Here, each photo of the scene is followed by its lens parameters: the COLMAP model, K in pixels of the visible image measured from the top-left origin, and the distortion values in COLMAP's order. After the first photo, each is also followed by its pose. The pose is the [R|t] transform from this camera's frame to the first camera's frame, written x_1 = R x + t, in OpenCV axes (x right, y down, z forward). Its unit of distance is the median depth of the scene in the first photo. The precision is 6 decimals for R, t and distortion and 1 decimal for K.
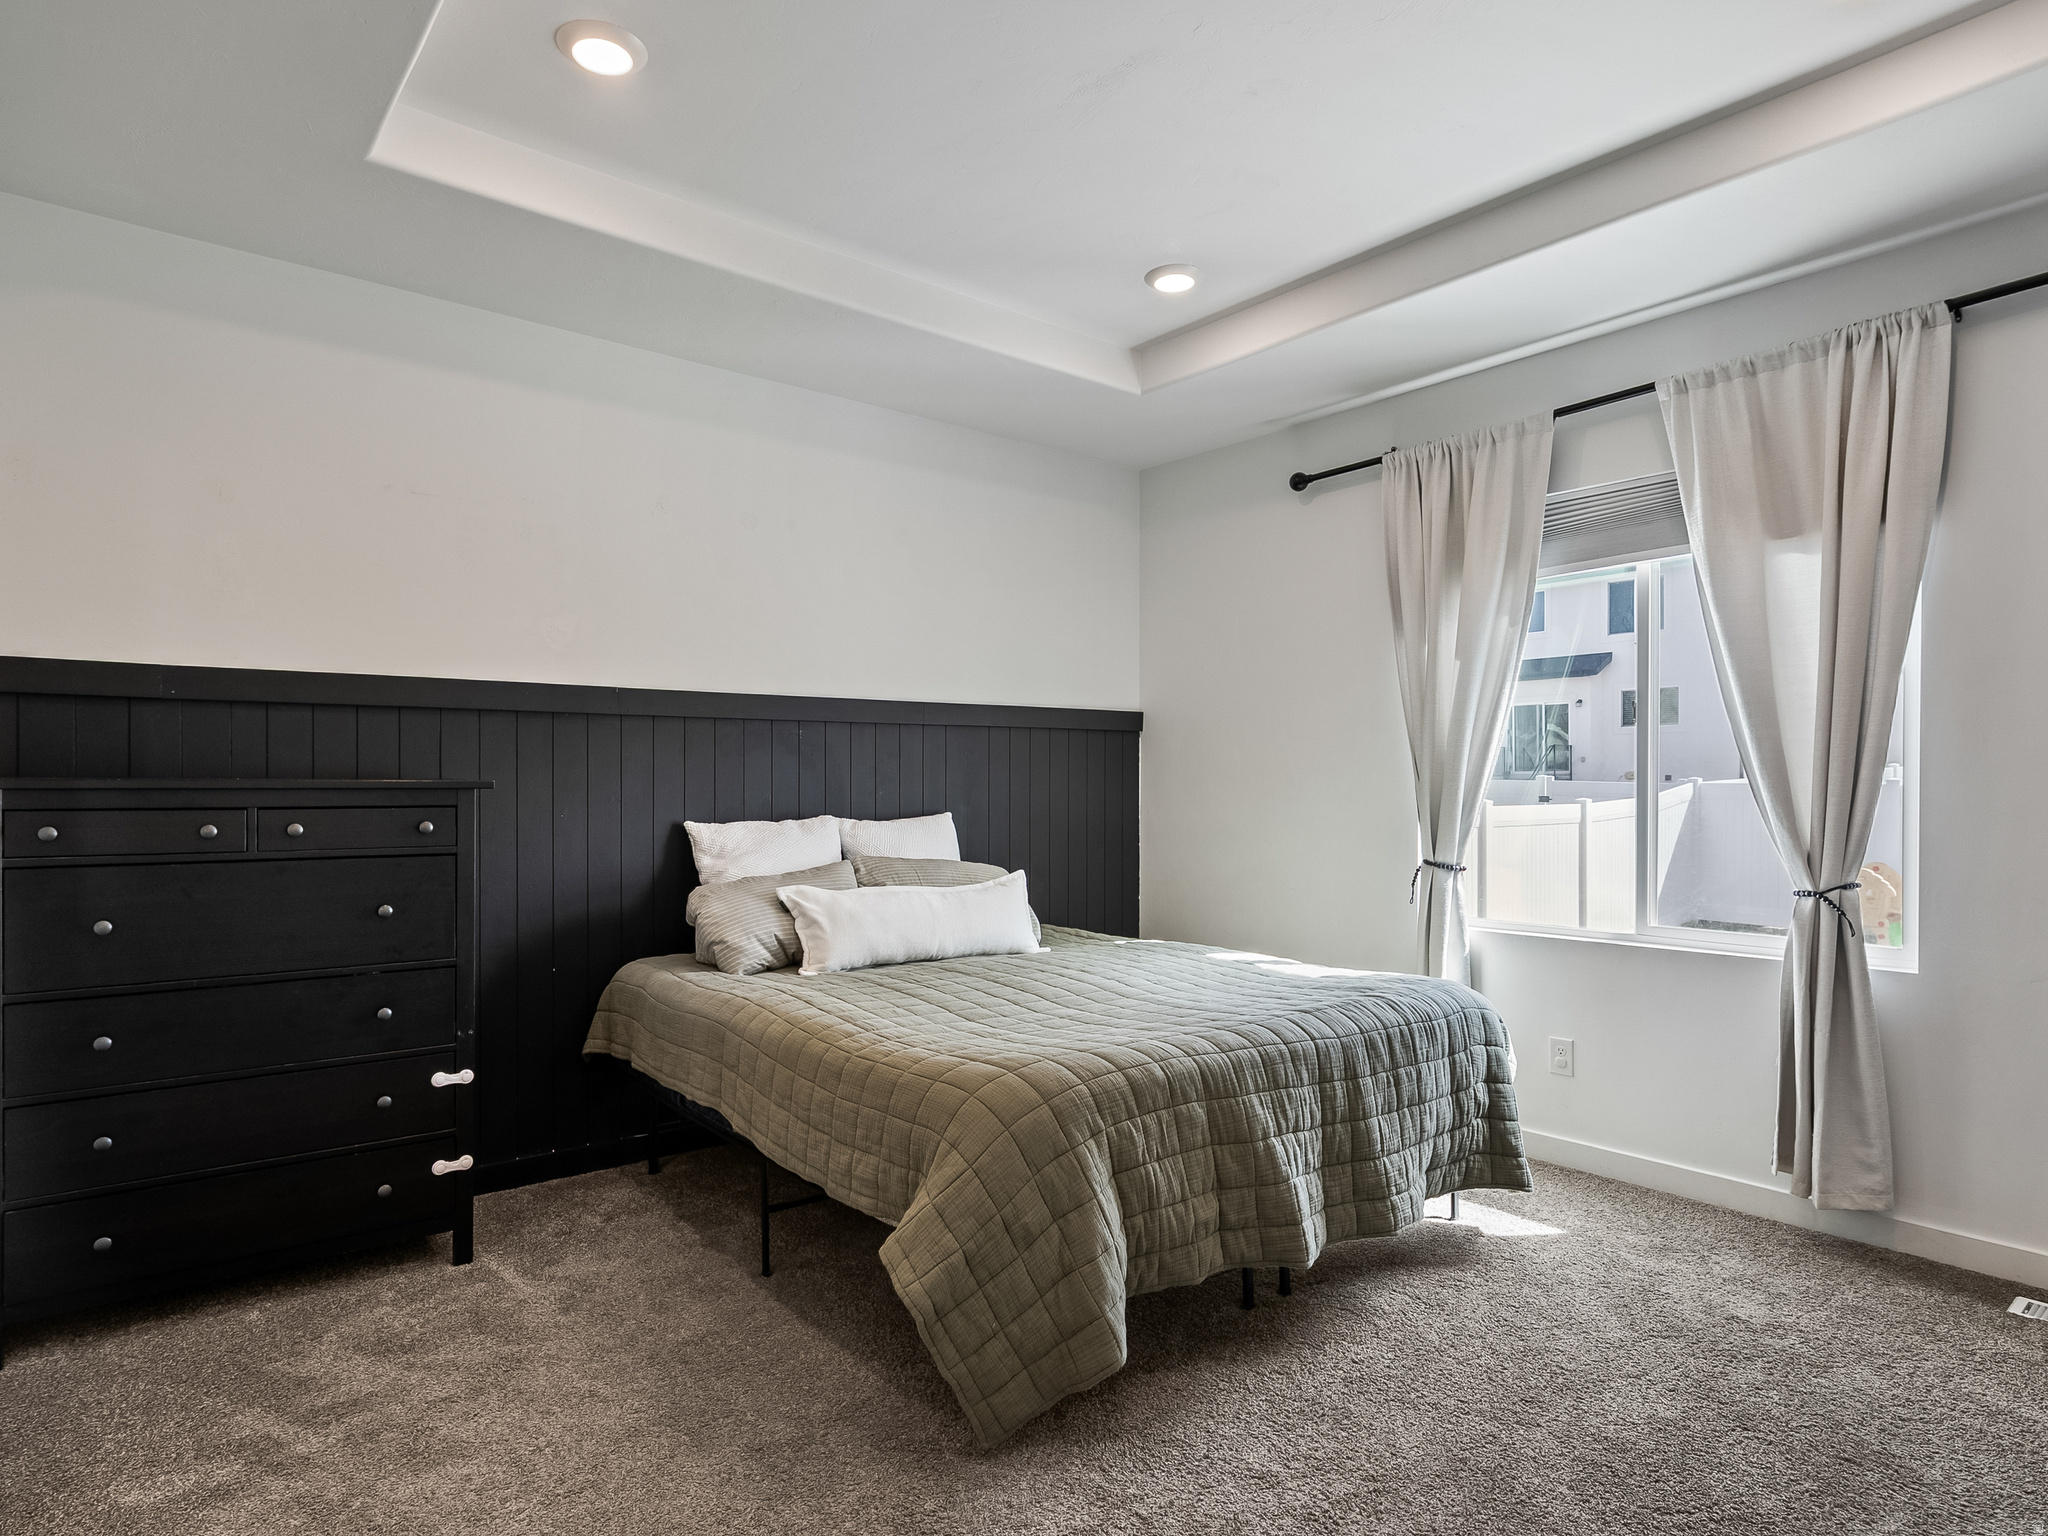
lens RADIAL K [[1156.8, 0, 1022.9], [0, 1156.8, 745.6], [0, 0, 1]] dist [0.000124, 0.000918]
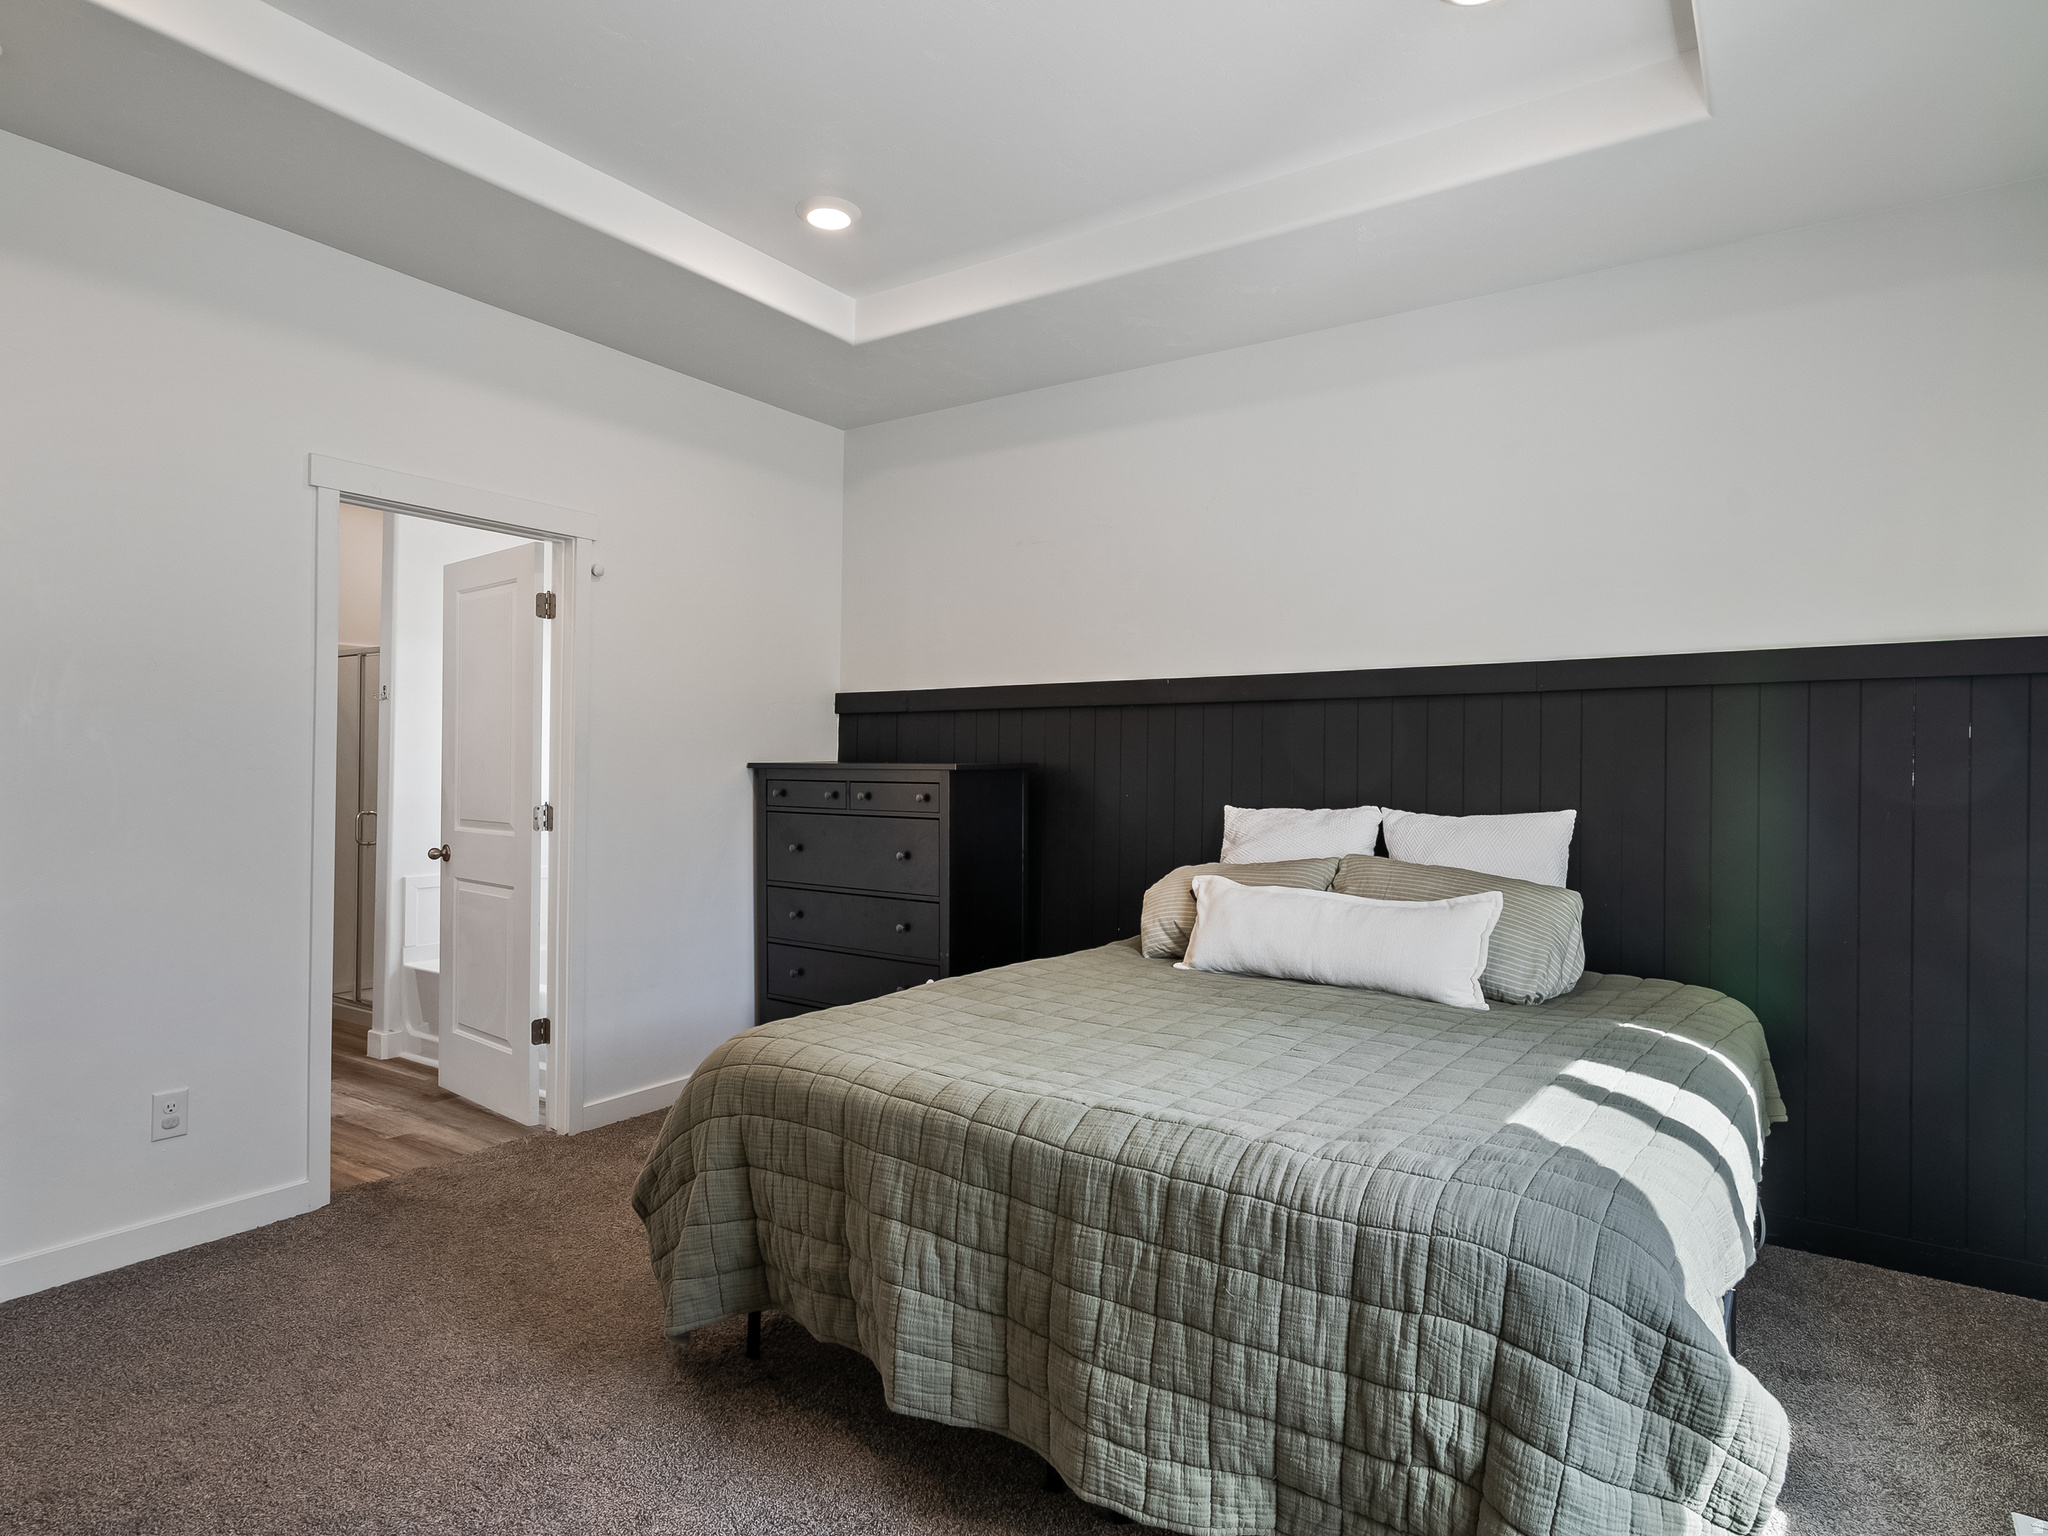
lens RADIAL K [[1142.4, 0, 1025.7], [0, 1142.4, 732.8], [0, 0, 1]] dist [0.004350, 0.001495]
pose [[0.287452, -0.027782, -0.957392, 0.822039], [0.027823, 0.999400, -0.020648, 0.023360], [0.957391, -0.020702, 0.288052, 0.722318]]
